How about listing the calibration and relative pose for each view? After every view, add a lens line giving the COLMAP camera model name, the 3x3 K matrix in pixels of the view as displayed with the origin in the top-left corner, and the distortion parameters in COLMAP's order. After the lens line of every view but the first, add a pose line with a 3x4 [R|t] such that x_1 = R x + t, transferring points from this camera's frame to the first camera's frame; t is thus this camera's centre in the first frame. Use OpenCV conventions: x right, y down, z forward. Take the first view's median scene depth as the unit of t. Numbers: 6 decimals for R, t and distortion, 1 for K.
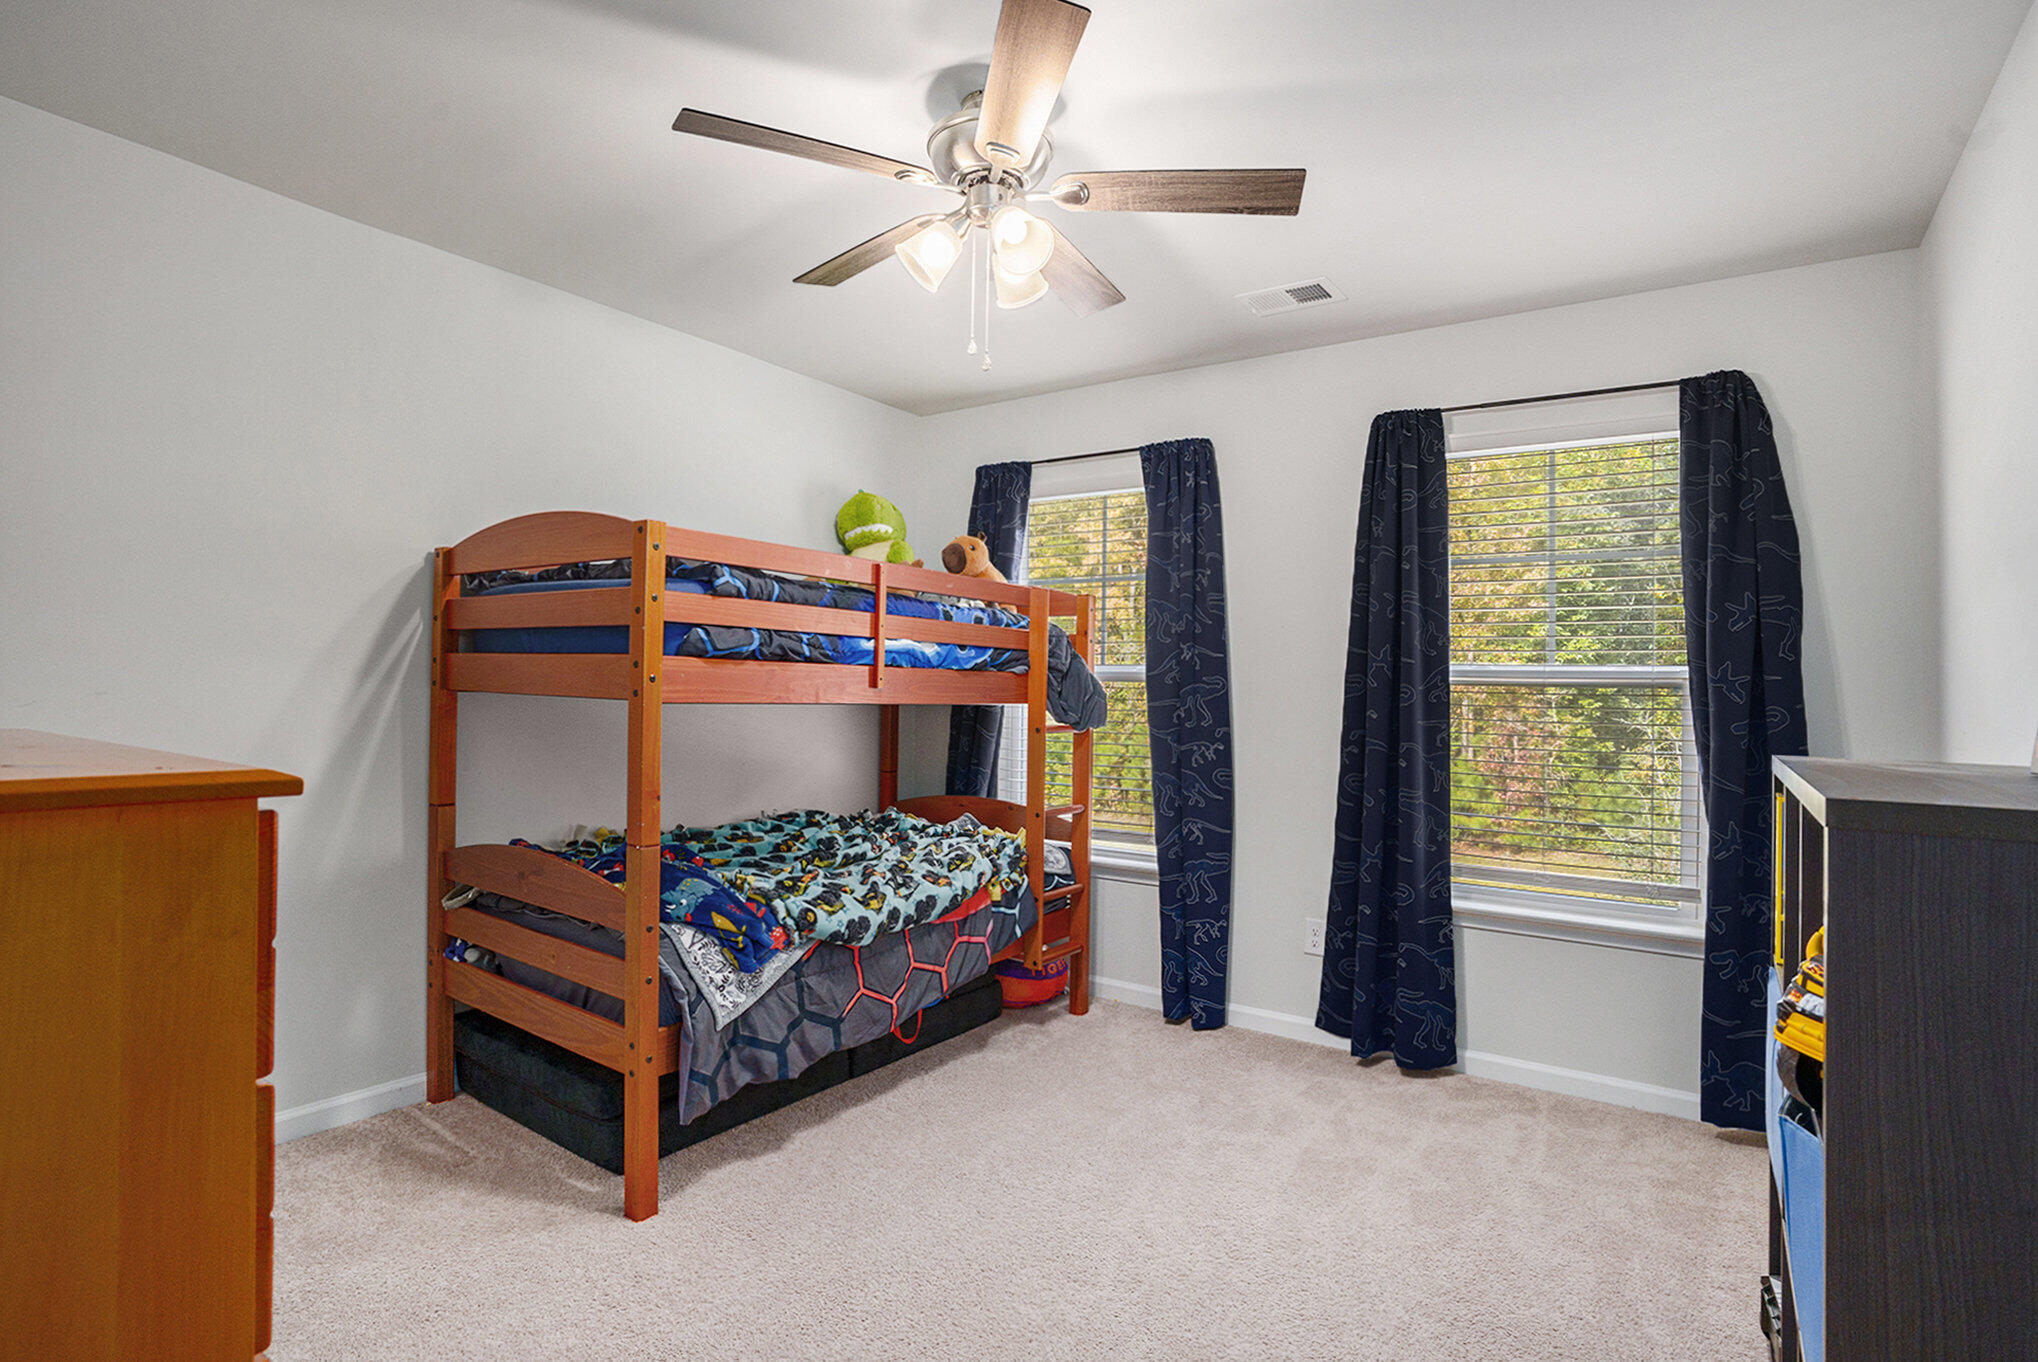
lens RADIAL K [[1028.1, 0, 1015.7], [0, 1028.1, 673.8], [0, 0, 1]] dist [-0.047084, 0.013327]
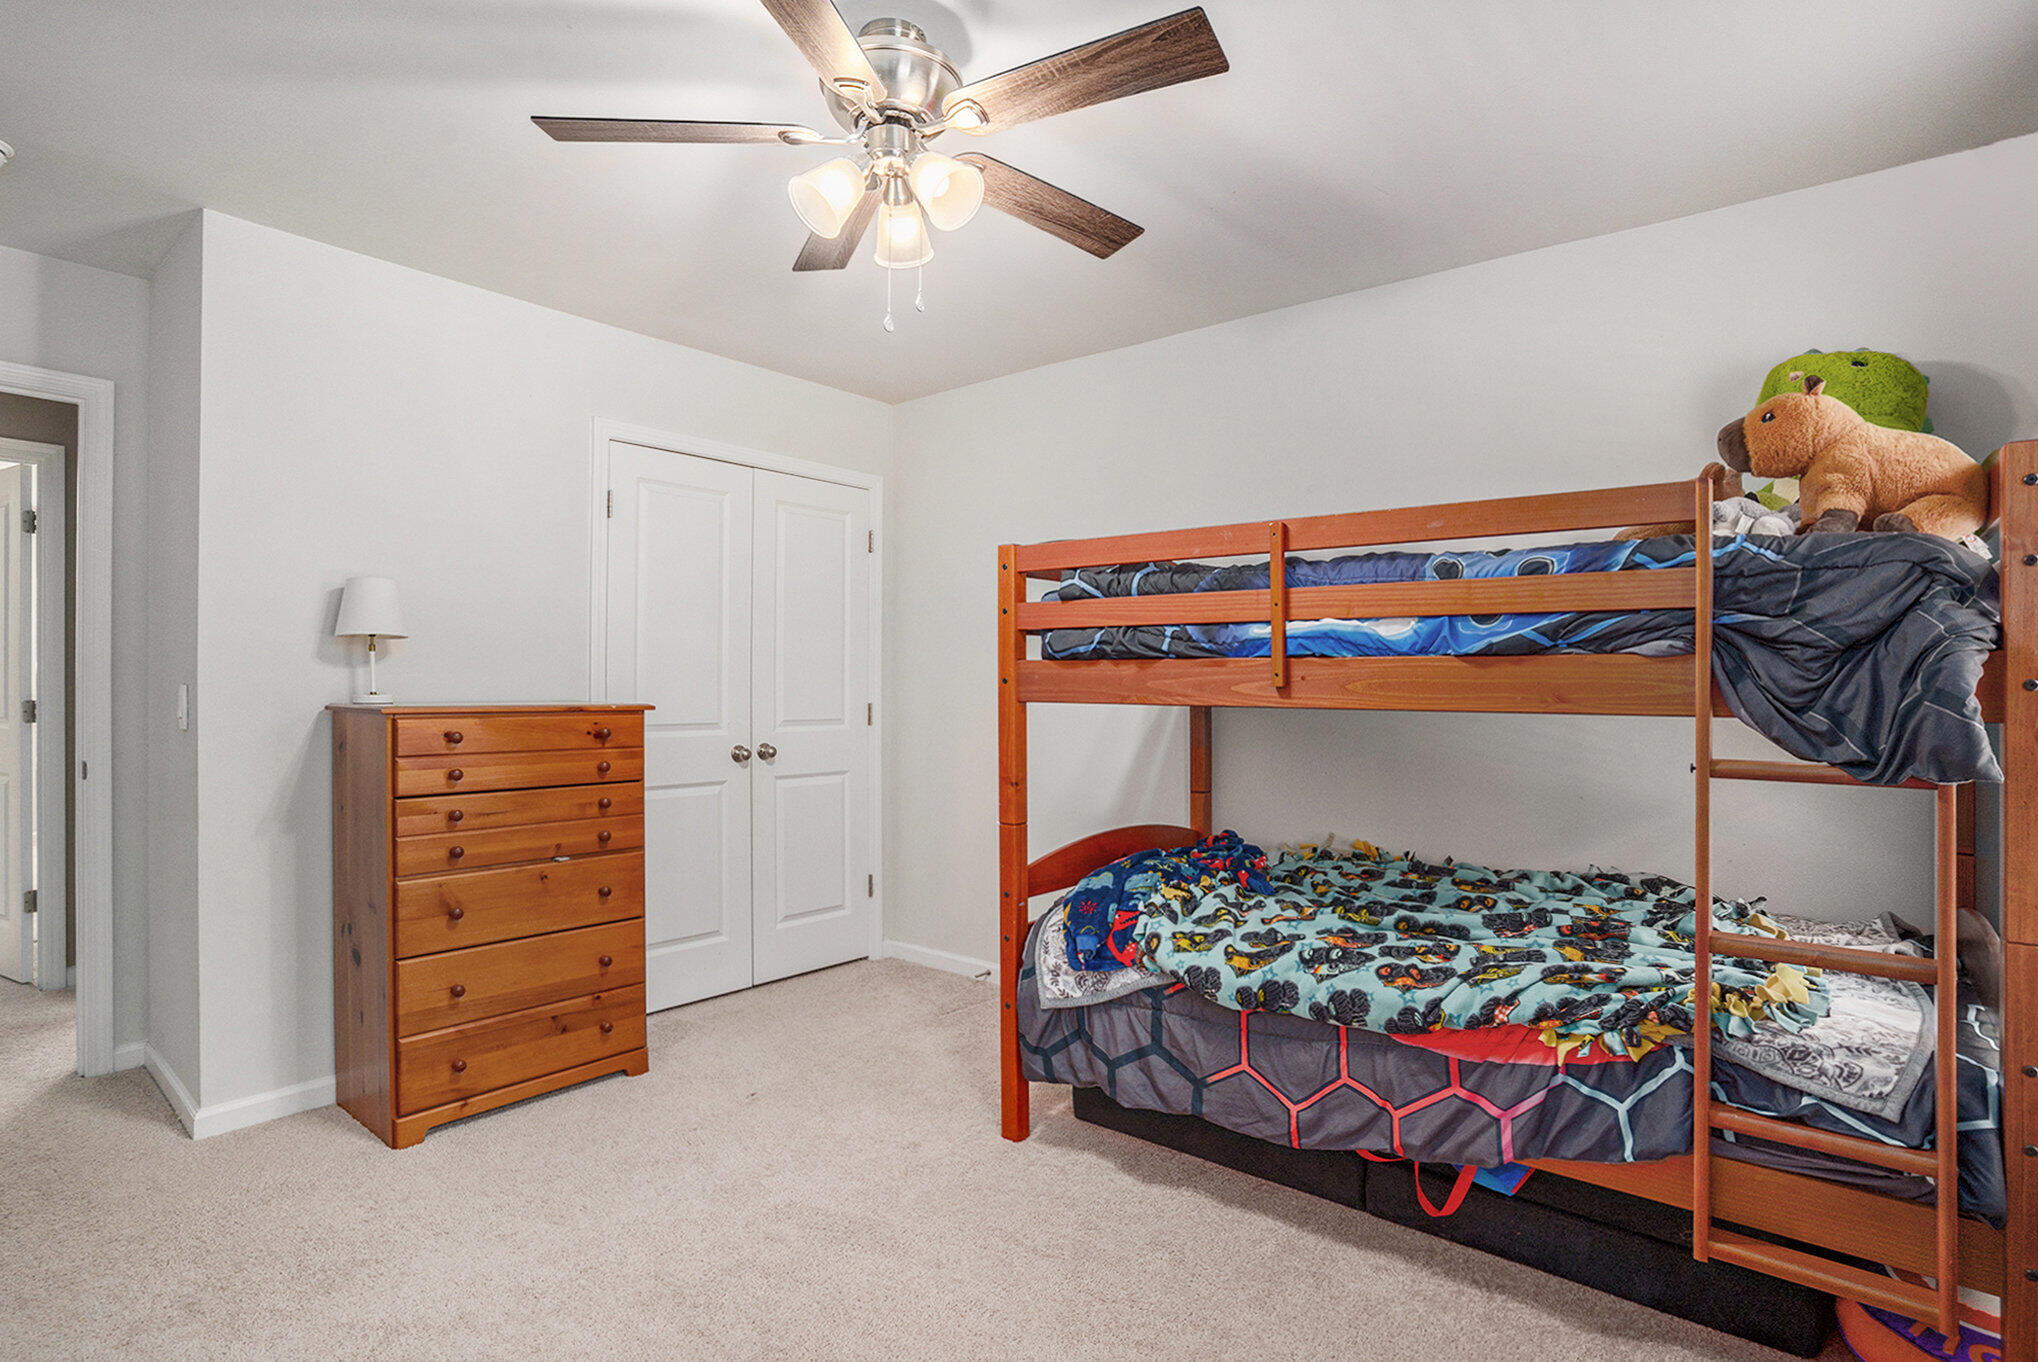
lens RADIAL K [[1028.1, 0, 1017.8], [0, 1028.1, 673.0], [0, 0, 1]] dist [-0.047084, 0.013327]
pose [[-0.086976, -0.016683, -0.996071, 0.649801], [0.016913, 0.999691, -0.018220, 0.014552], [0.996067, -0.018431, -0.086667, 0.884653]]
